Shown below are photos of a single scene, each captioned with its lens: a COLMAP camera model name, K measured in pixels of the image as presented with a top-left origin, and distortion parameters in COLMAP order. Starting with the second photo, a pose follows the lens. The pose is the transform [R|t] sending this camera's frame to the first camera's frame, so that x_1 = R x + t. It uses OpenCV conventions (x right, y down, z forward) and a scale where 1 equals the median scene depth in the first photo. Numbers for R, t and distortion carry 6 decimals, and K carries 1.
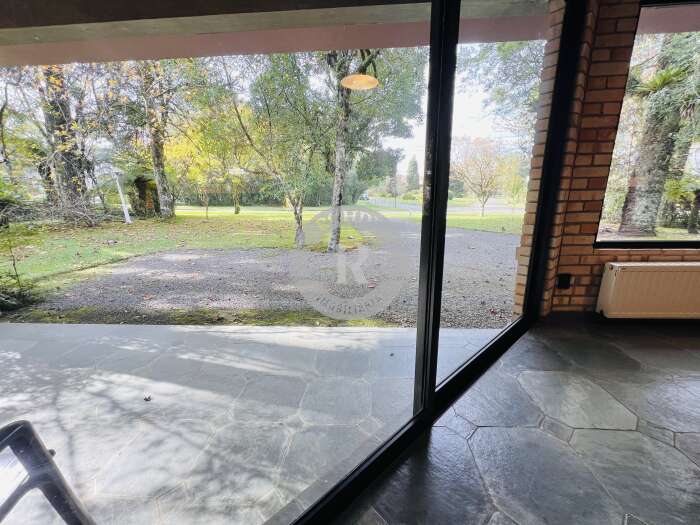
lens RADIAL K [[278.7, 0, 352.2], [0, 278.7, 264.0], [0, 0, 1]] dist [-0.004079, 0.000270]
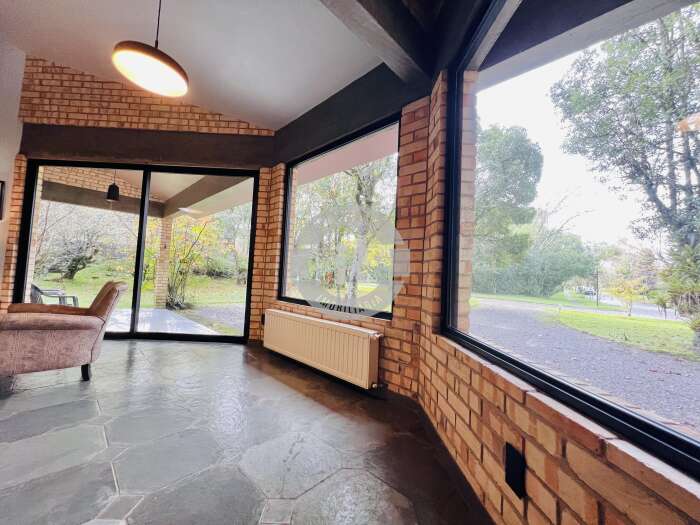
lens RADIAL K [[278.7, 0, 352.4], [0, 278.7, 262.0], [0, 0, 1]] dist [-0.004079, 0.000270]
pose [[0.751723, 0.017509, -0.659246, 0.401531], [-0.217692, 0.950203, -0.222992, -0.001268], [0.622513, 0.311141, 0.718101, 0.019492]]
